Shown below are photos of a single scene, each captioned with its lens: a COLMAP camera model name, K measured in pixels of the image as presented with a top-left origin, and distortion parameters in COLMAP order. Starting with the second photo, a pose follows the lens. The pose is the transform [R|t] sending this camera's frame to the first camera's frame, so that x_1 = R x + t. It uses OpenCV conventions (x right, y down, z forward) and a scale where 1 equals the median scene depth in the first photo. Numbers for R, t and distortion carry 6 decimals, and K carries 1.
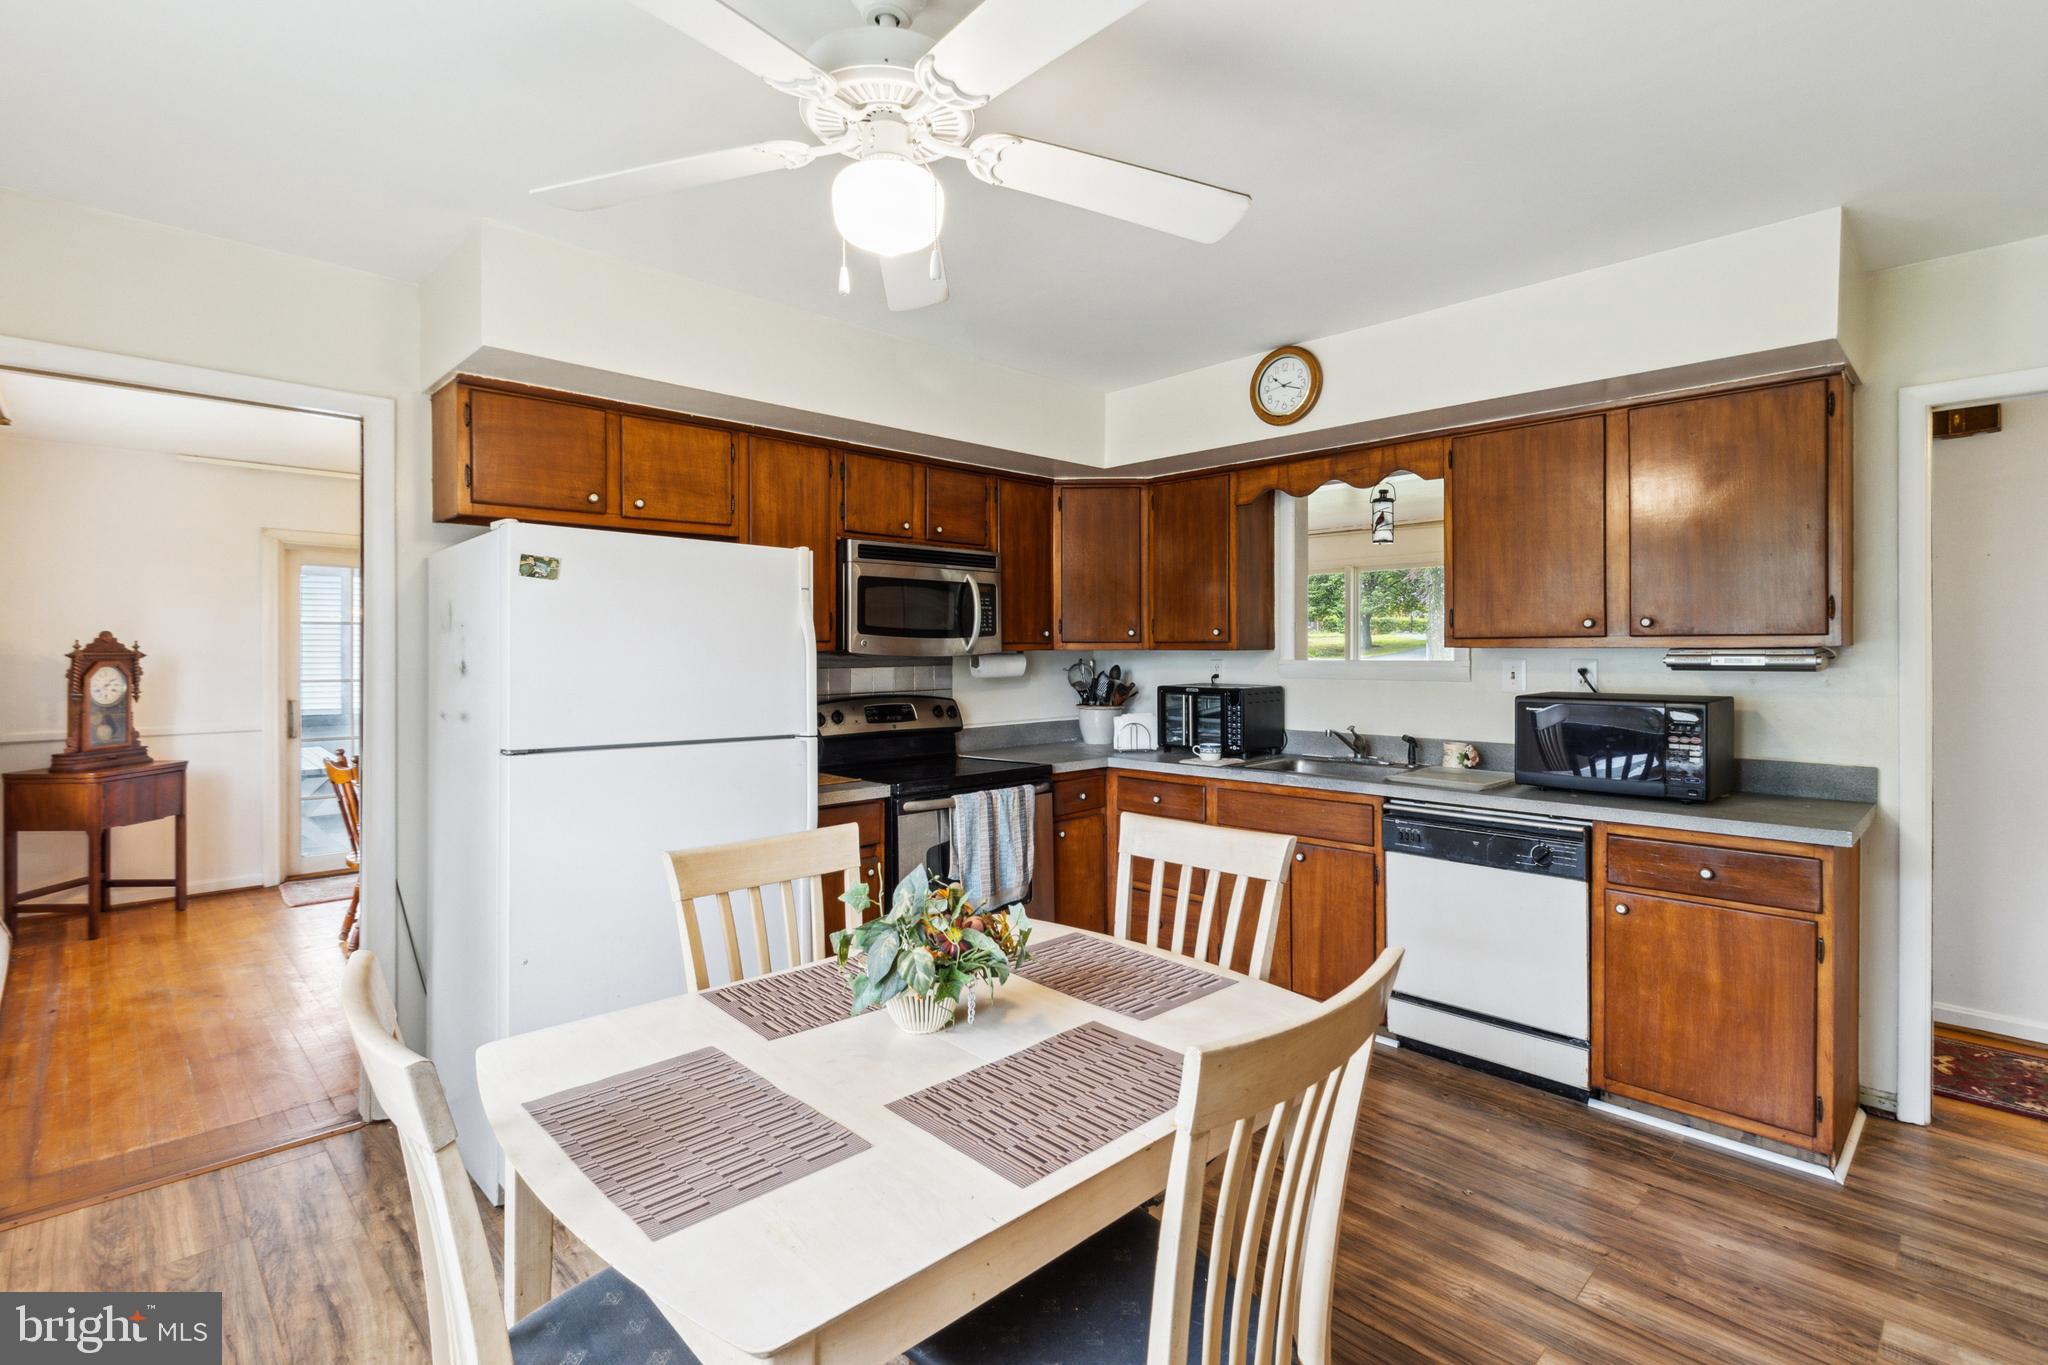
lens RADIAL K [[962.6, 0, 1029.0], [0, 962.6, 656.6], [0, 0, 1]] dist [0.003237, -0.000026]
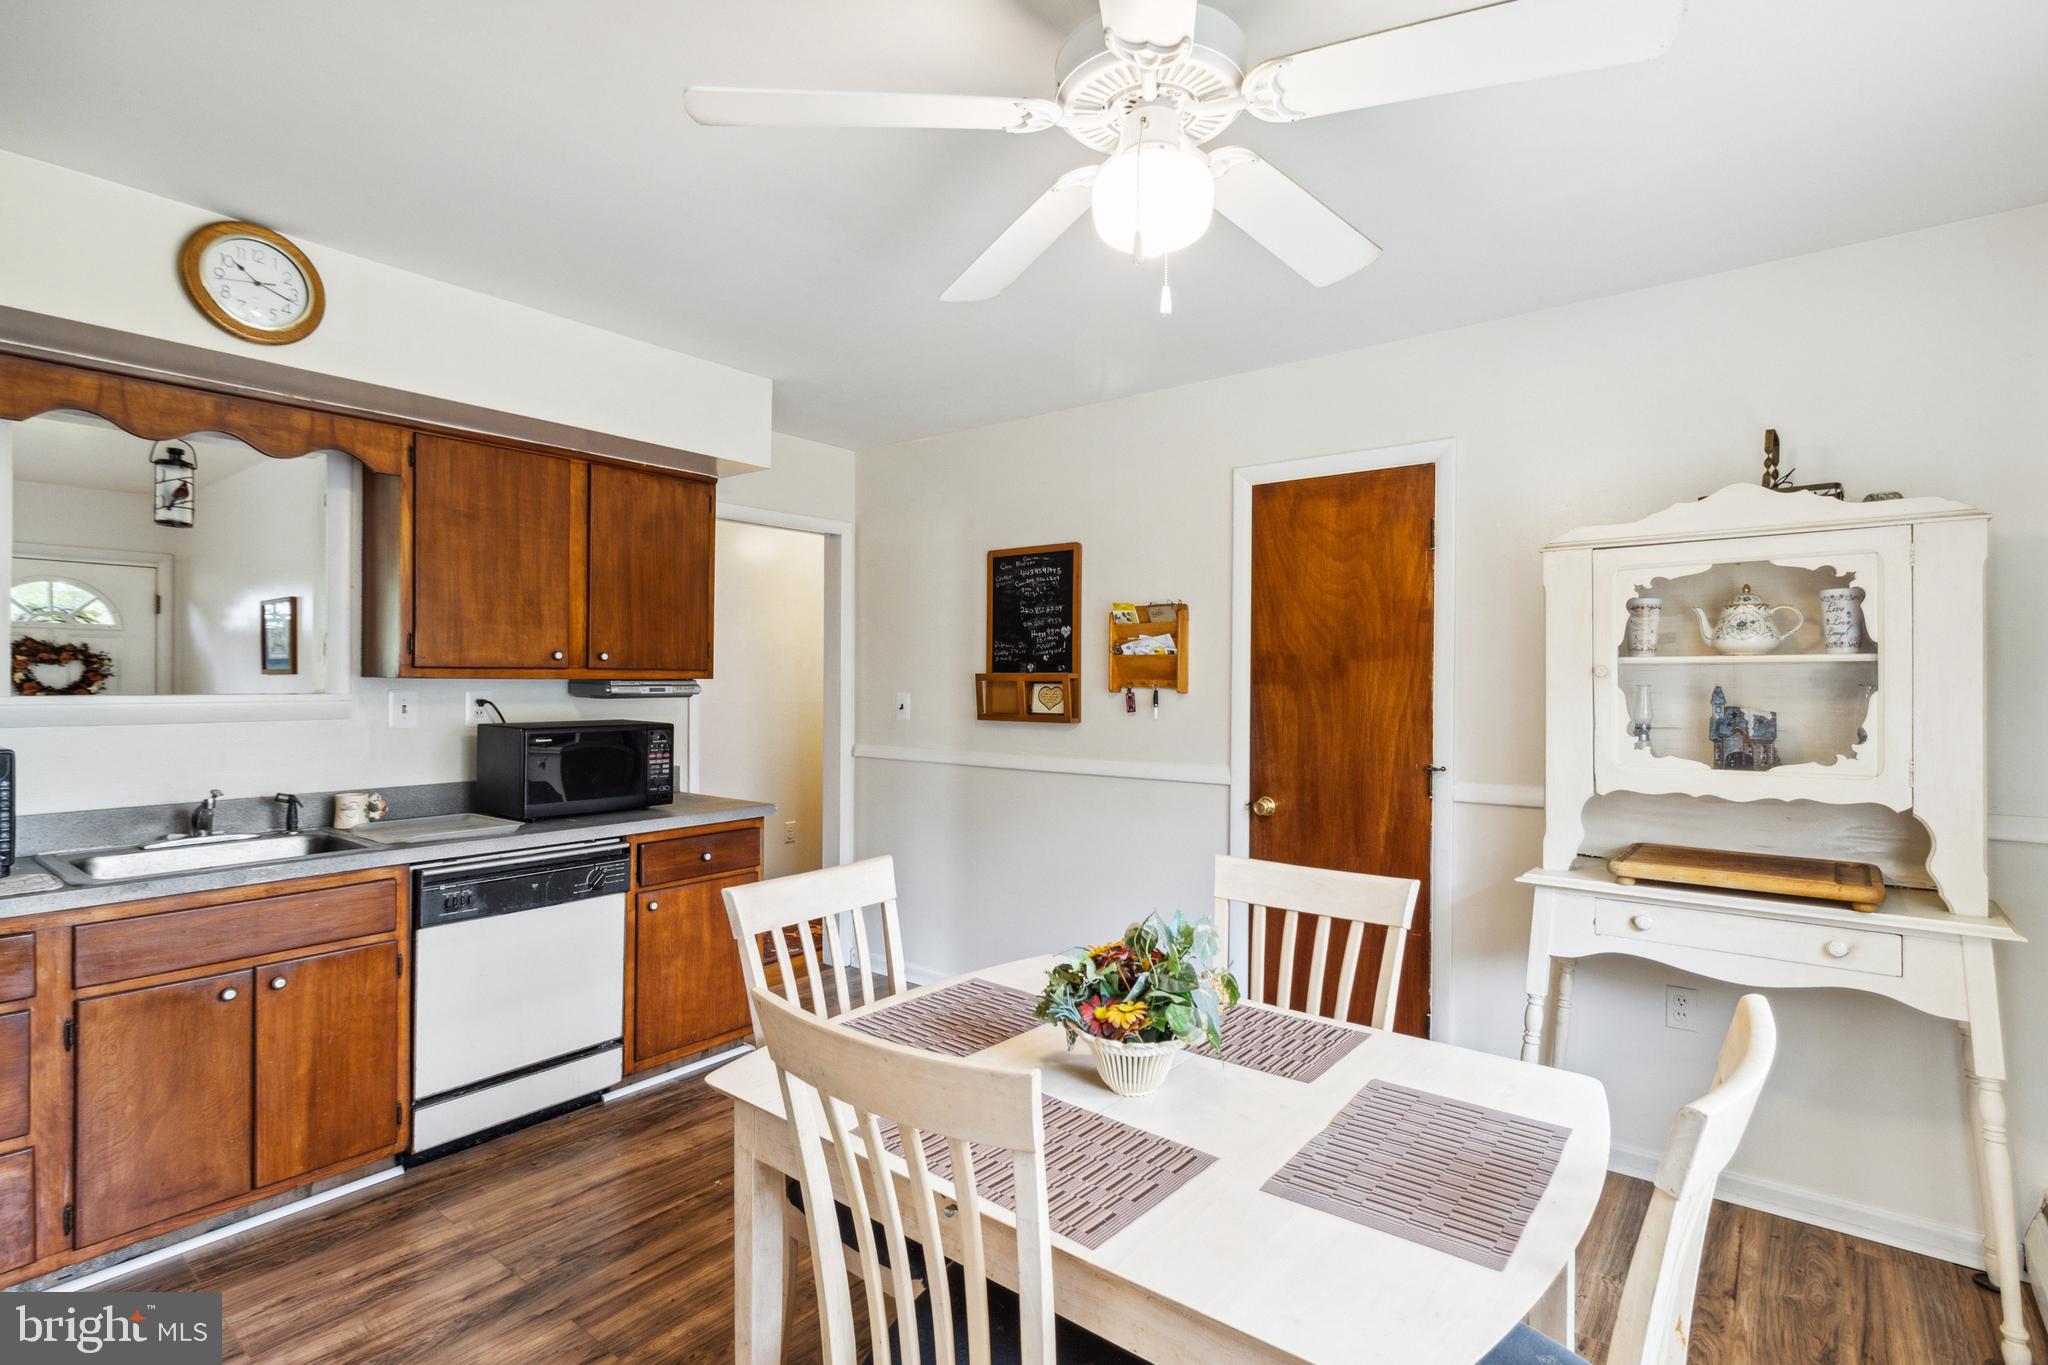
lens RADIAL K [[982.3, 0, 1024.0], [0, 982.3, 682.5], [0, 0, 1]] dist [0.001863, 0.000305]
pose [[-0.130392, -0.002943, 0.991458, -0.603198], [0.002601, 0.999991, 0.003310, -0.008294], [-0.991459, 0.003011, -0.130383, 0.708997]]
